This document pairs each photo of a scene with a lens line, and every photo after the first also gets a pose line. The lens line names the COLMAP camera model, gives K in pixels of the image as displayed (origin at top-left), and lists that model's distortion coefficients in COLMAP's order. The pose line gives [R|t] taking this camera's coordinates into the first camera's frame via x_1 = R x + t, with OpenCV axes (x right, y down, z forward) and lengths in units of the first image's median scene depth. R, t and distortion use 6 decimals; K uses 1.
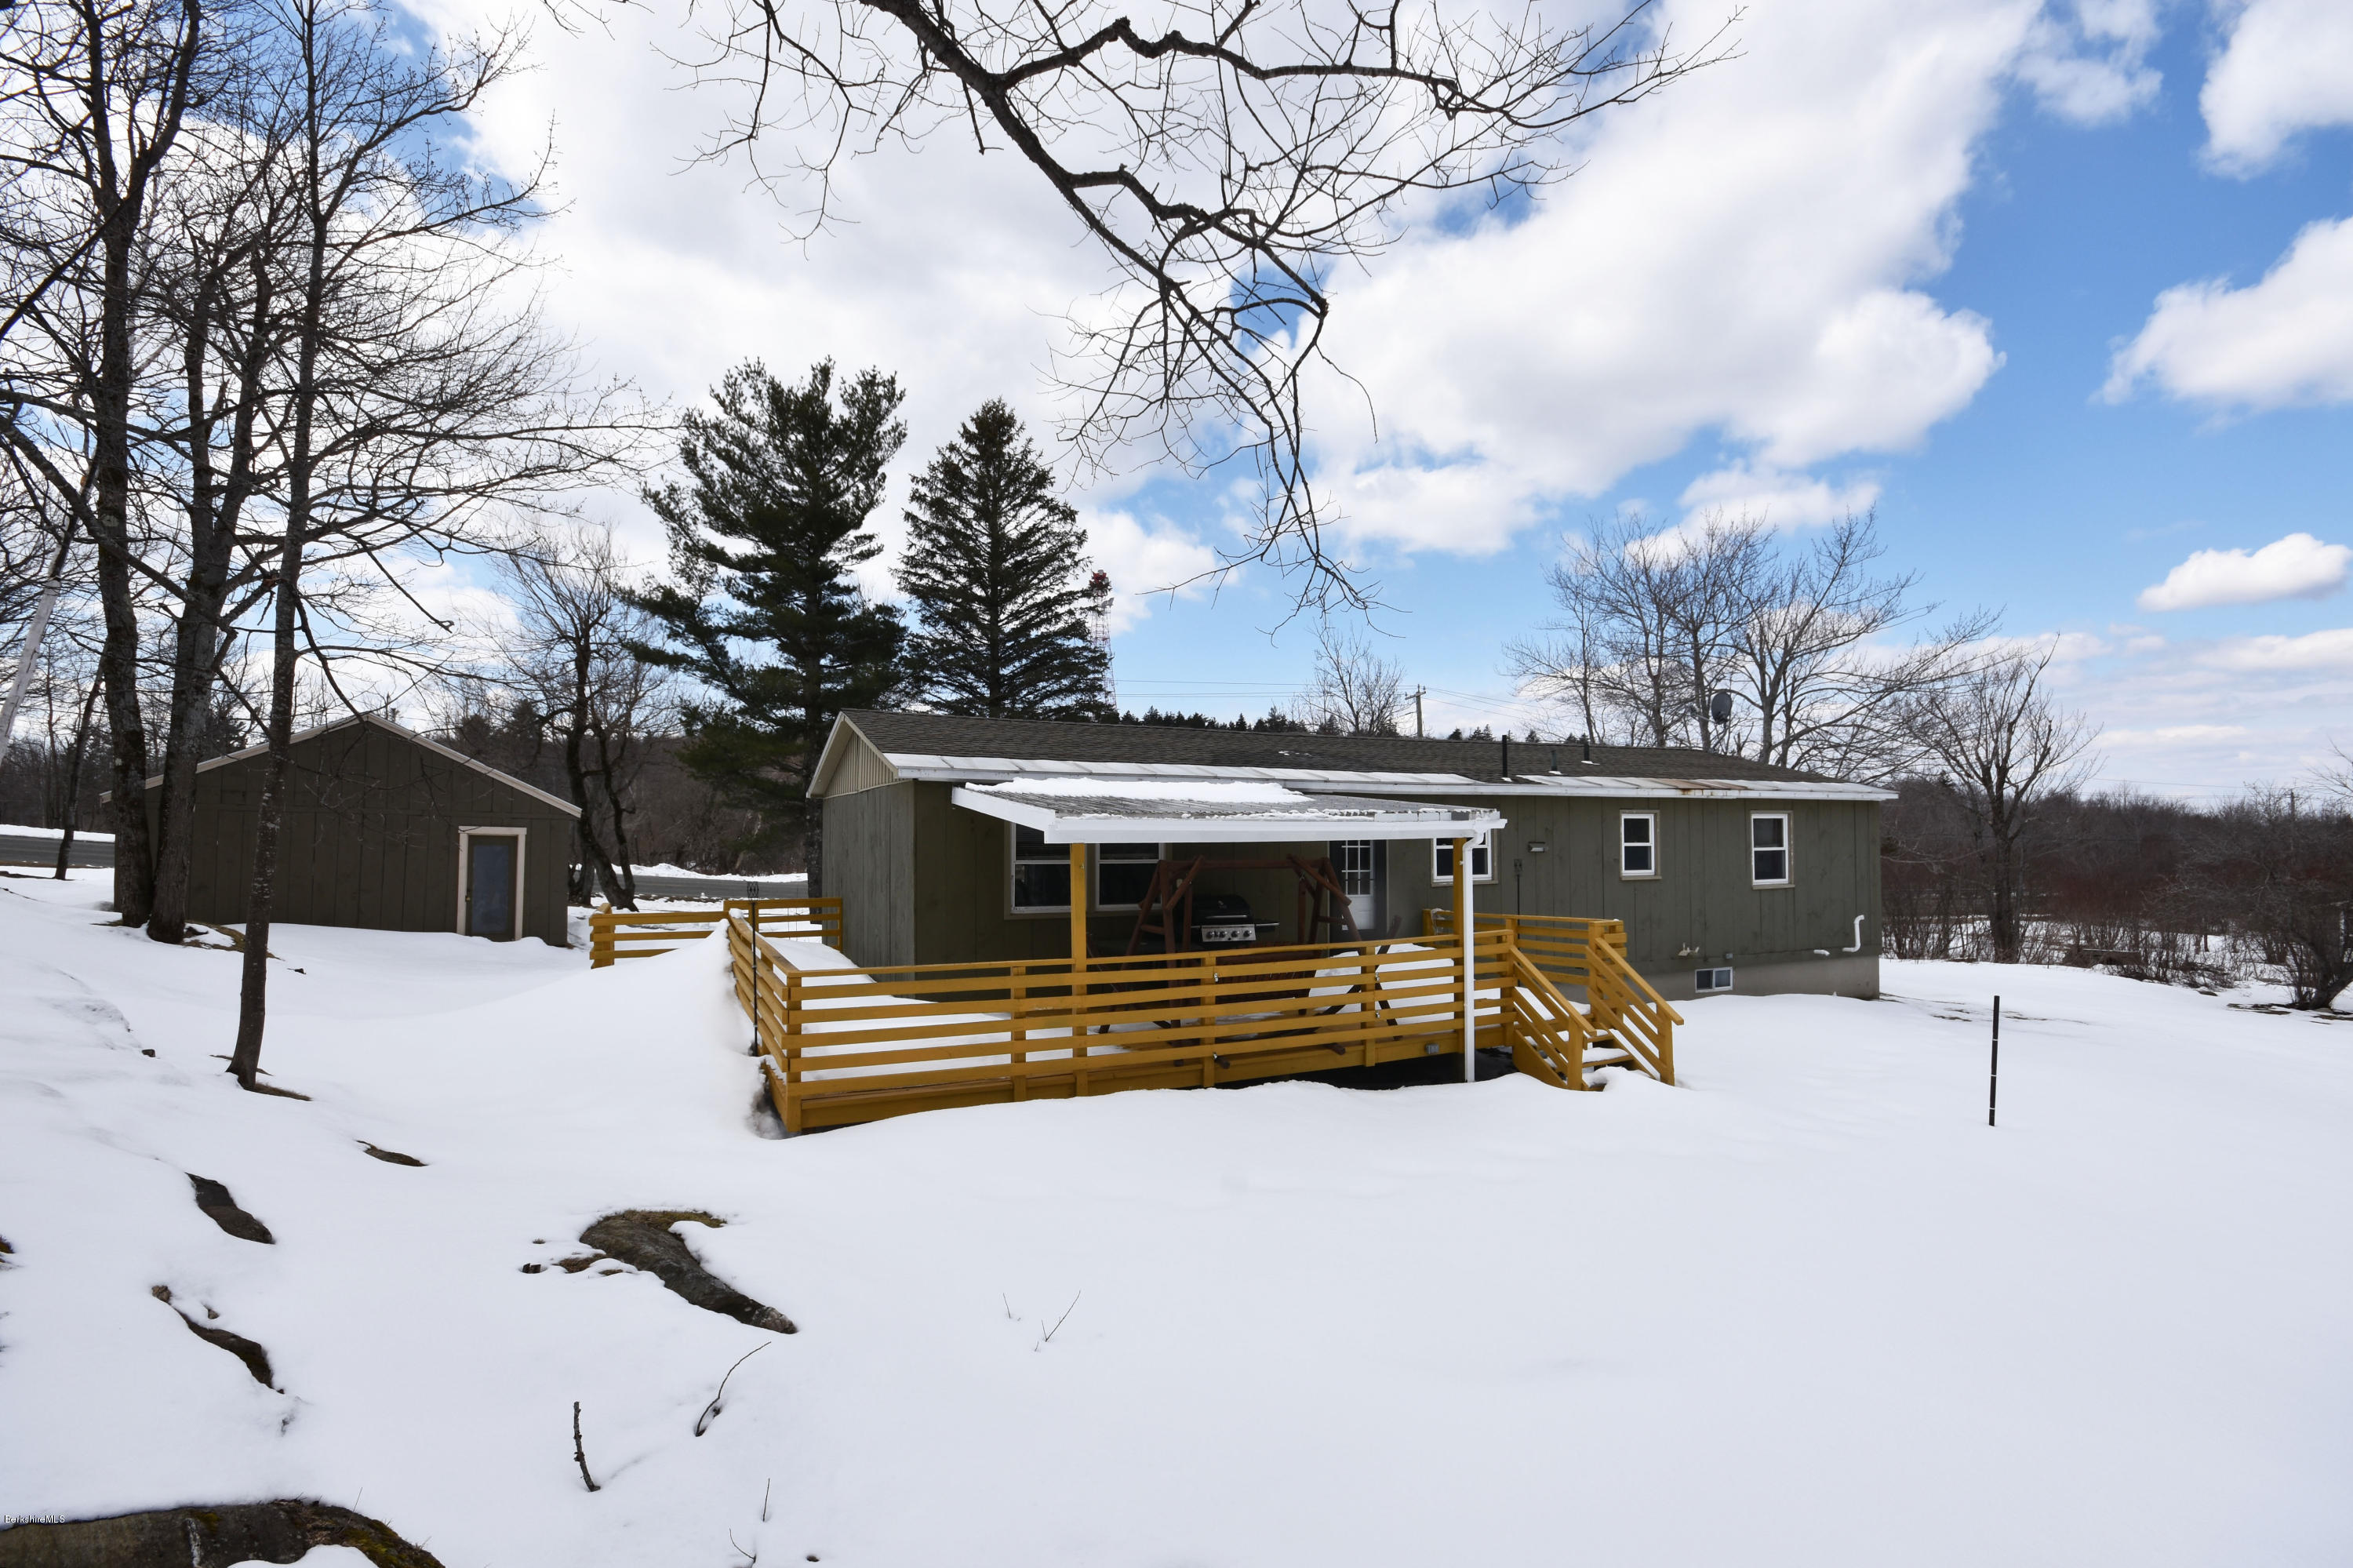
lens RADIAL K [[1090.3, 0, 1173.4], [0, 1090.3, 784.8], [0, 0, 1]] dist [-0.025384, 0.000350]
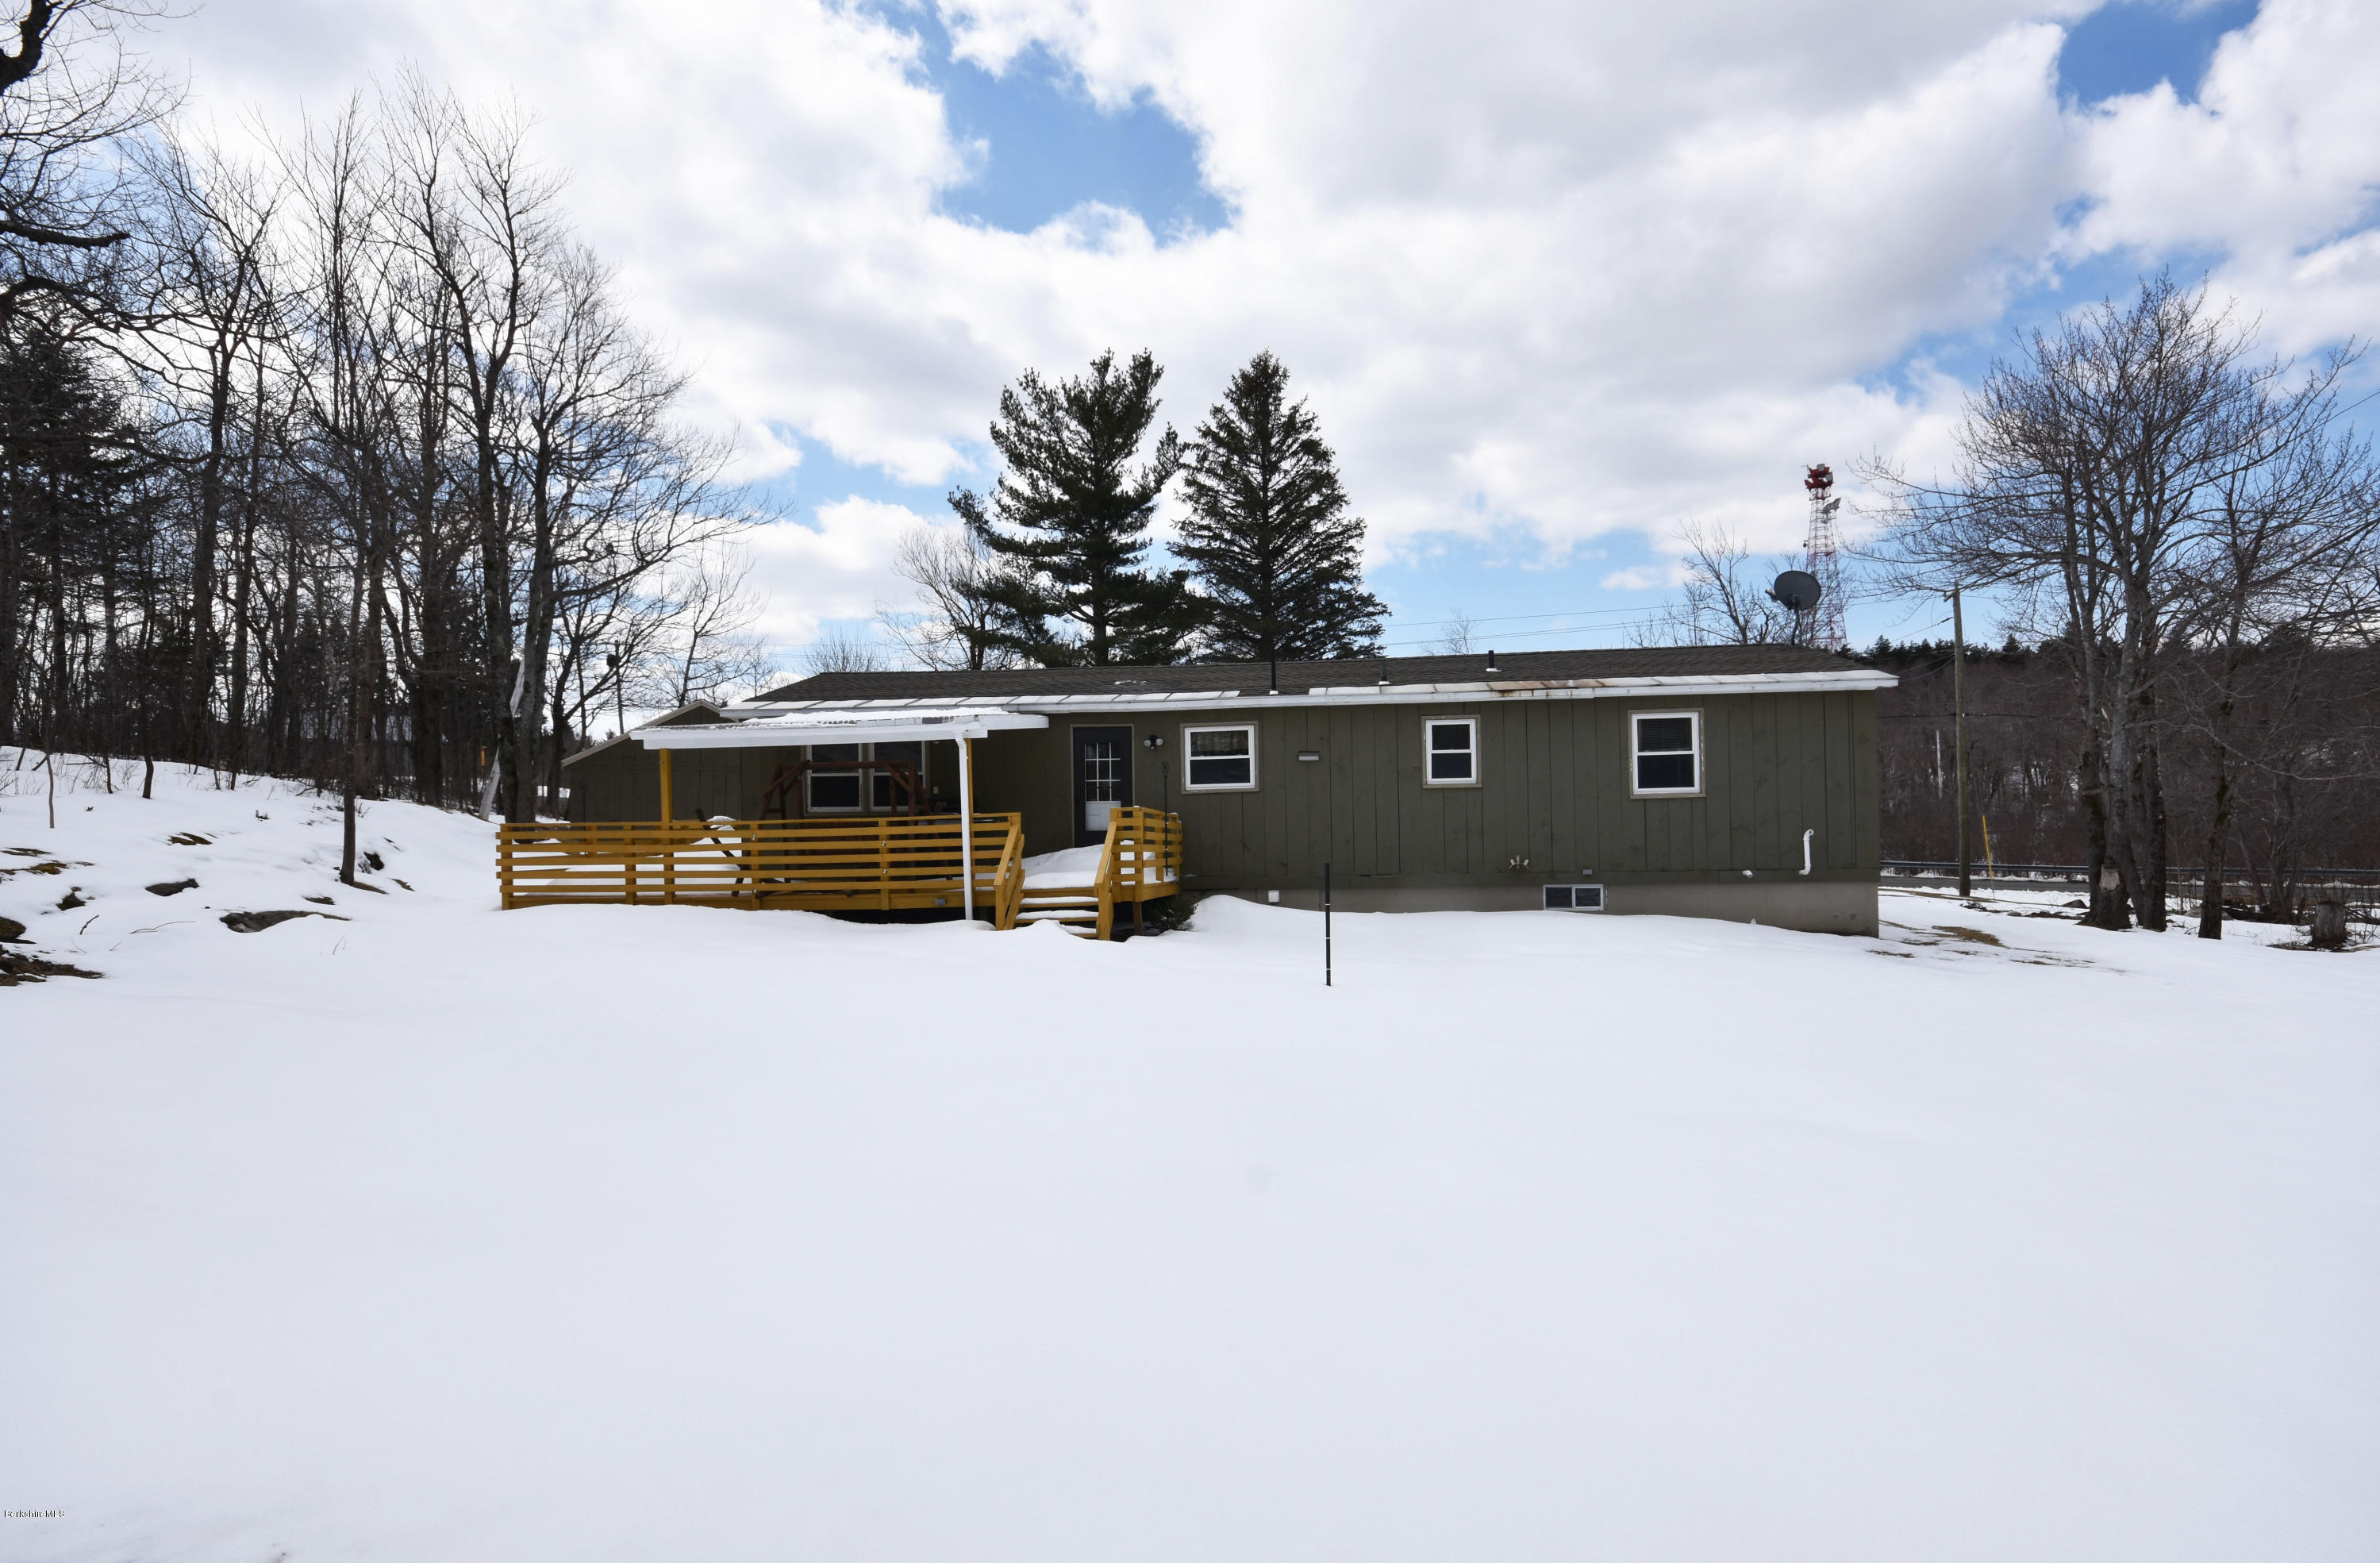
lens RADIAL K [[1243.0, 0, 1190.0], [0, 1243.0, 781.5], [0, 0, 1]] dist [0.000758, -0.000361]
pose [[0.846125, -0.027134, -0.532294, 0.418430], [0.039076, 0.999174, 0.011182, 0.030738], [0.531551, -0.030261, 0.846486, -0.031672]]
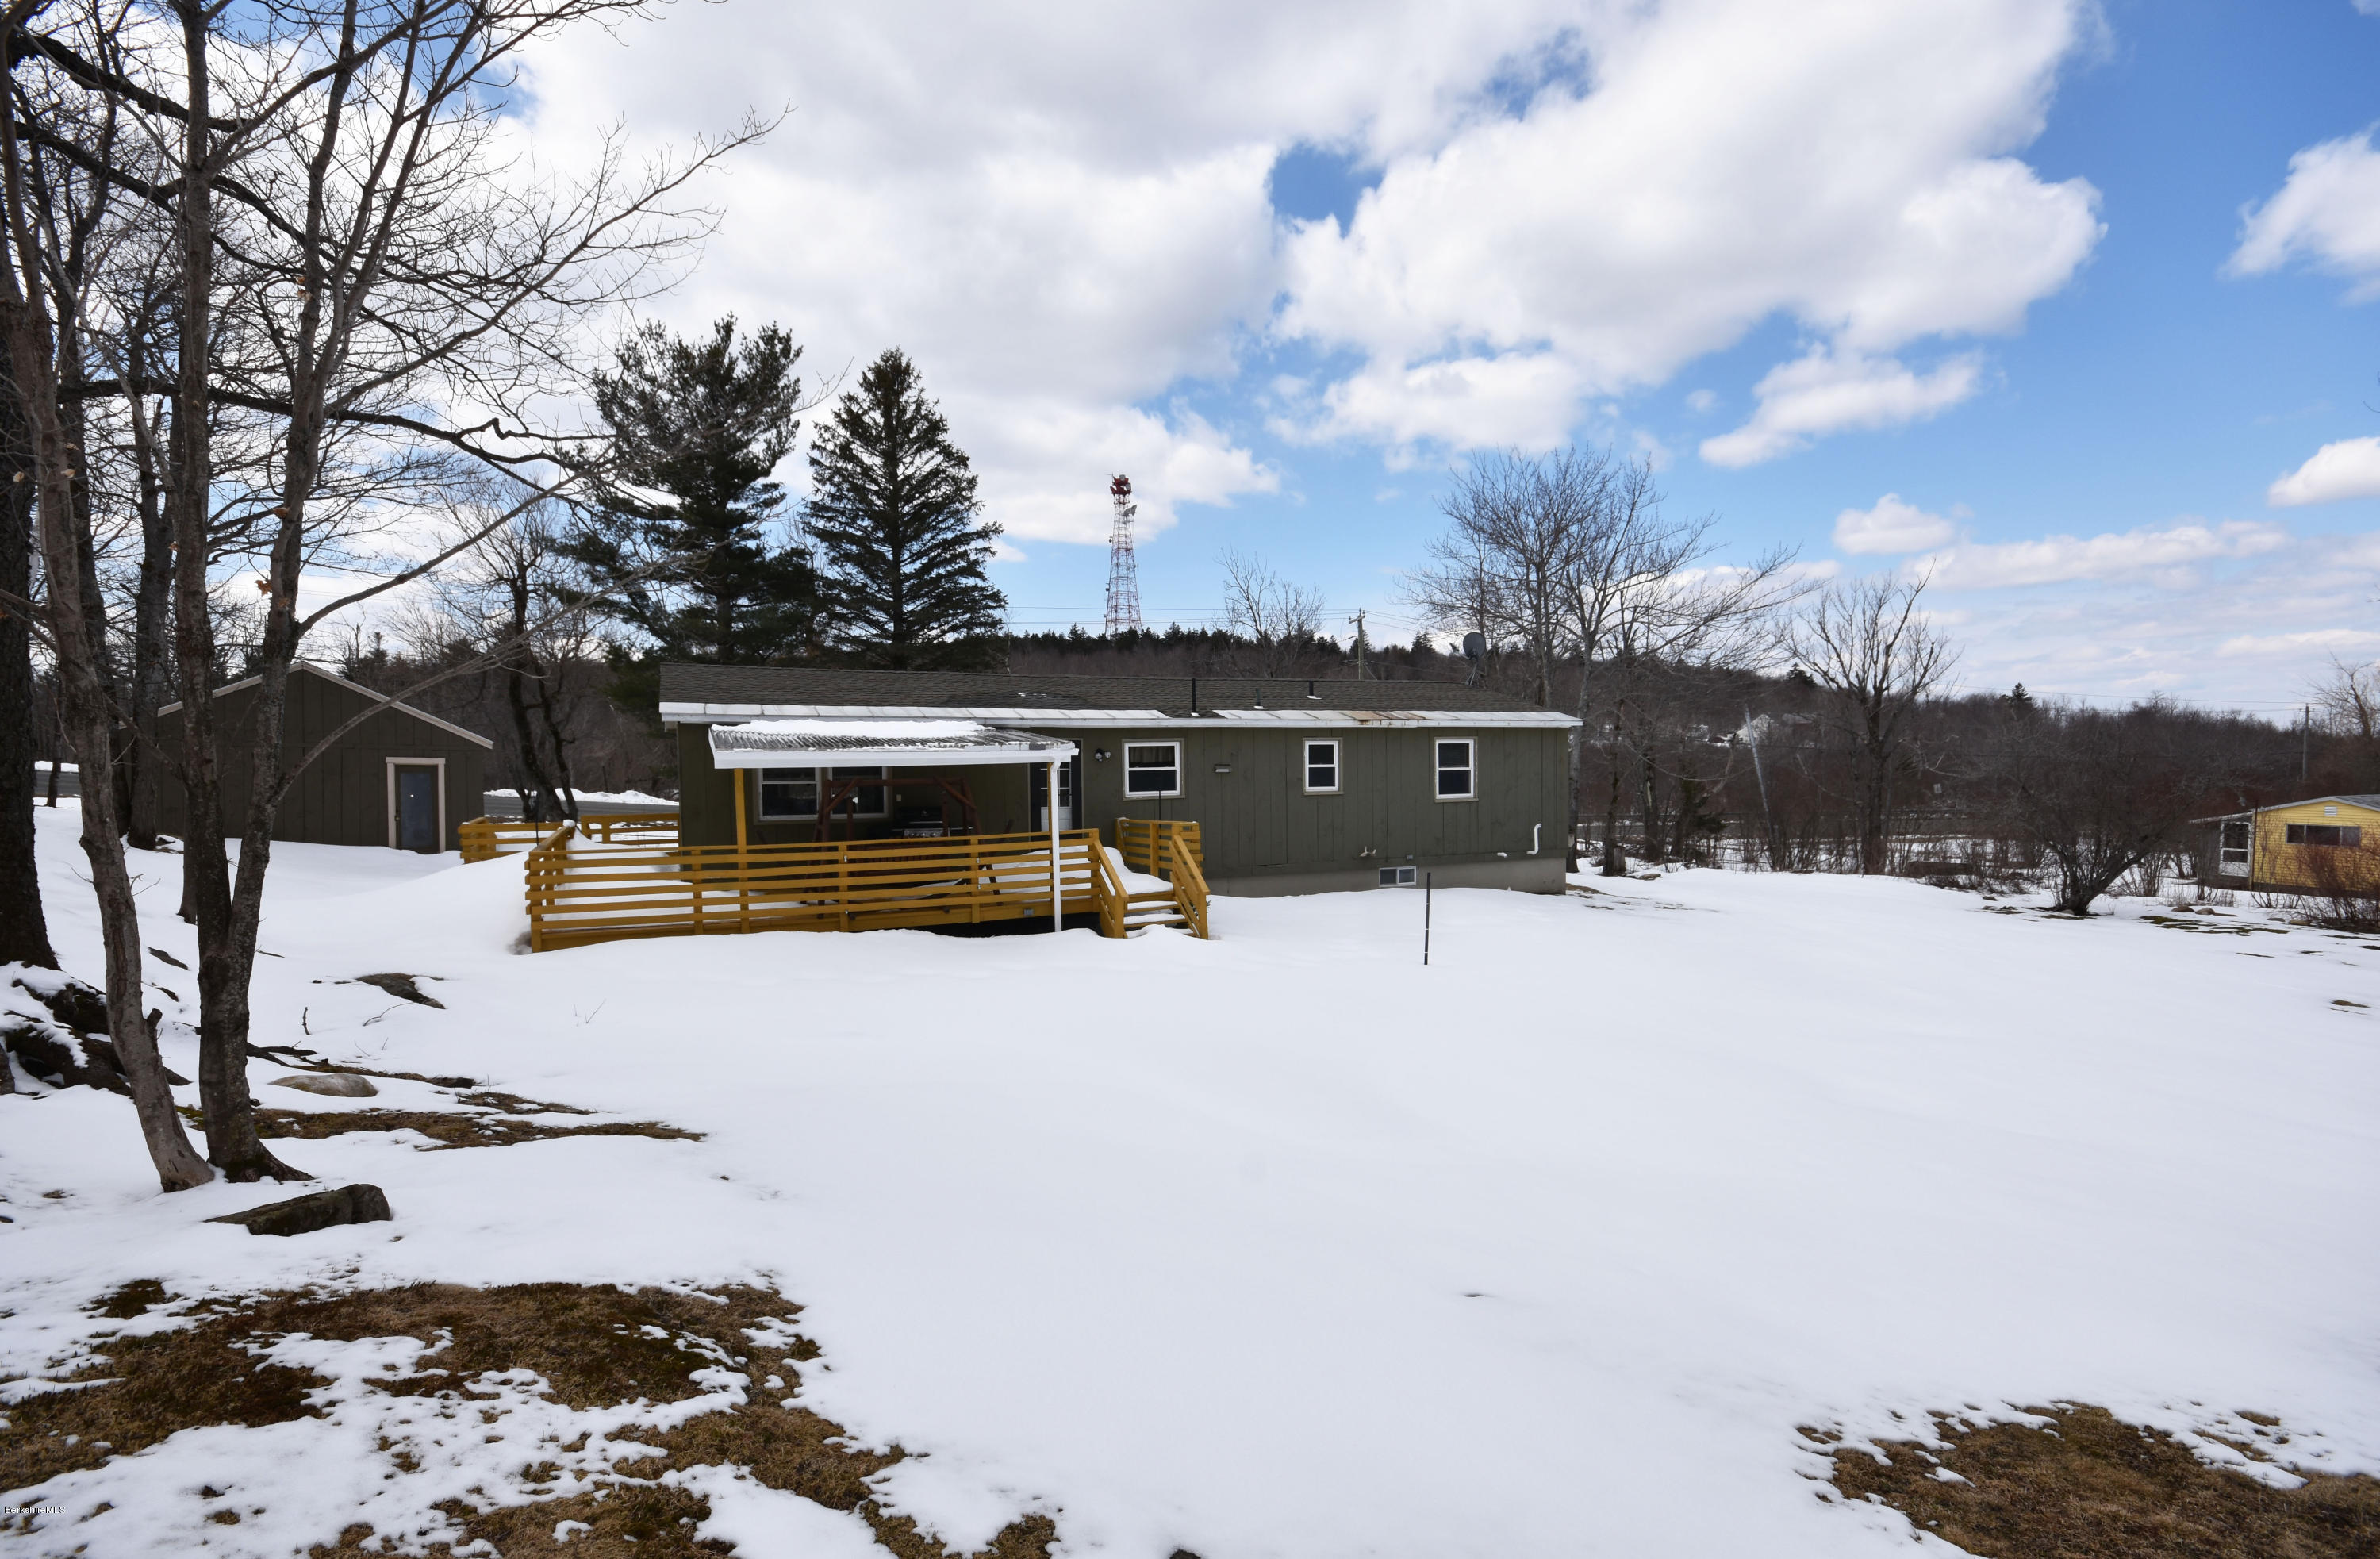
lens RADIAL K [[1154.4, 0, 1196.3], [0, 1154.4, 783.9], [0, 0, 1]] dist [-0.018366, -0.000798]
pose [[0.999904, -0.006602, -0.012195, 0.153945], [0.007423, 0.997620, 0.068554, -0.007765], [0.011713, -0.068638, 0.997573, -0.156069]]
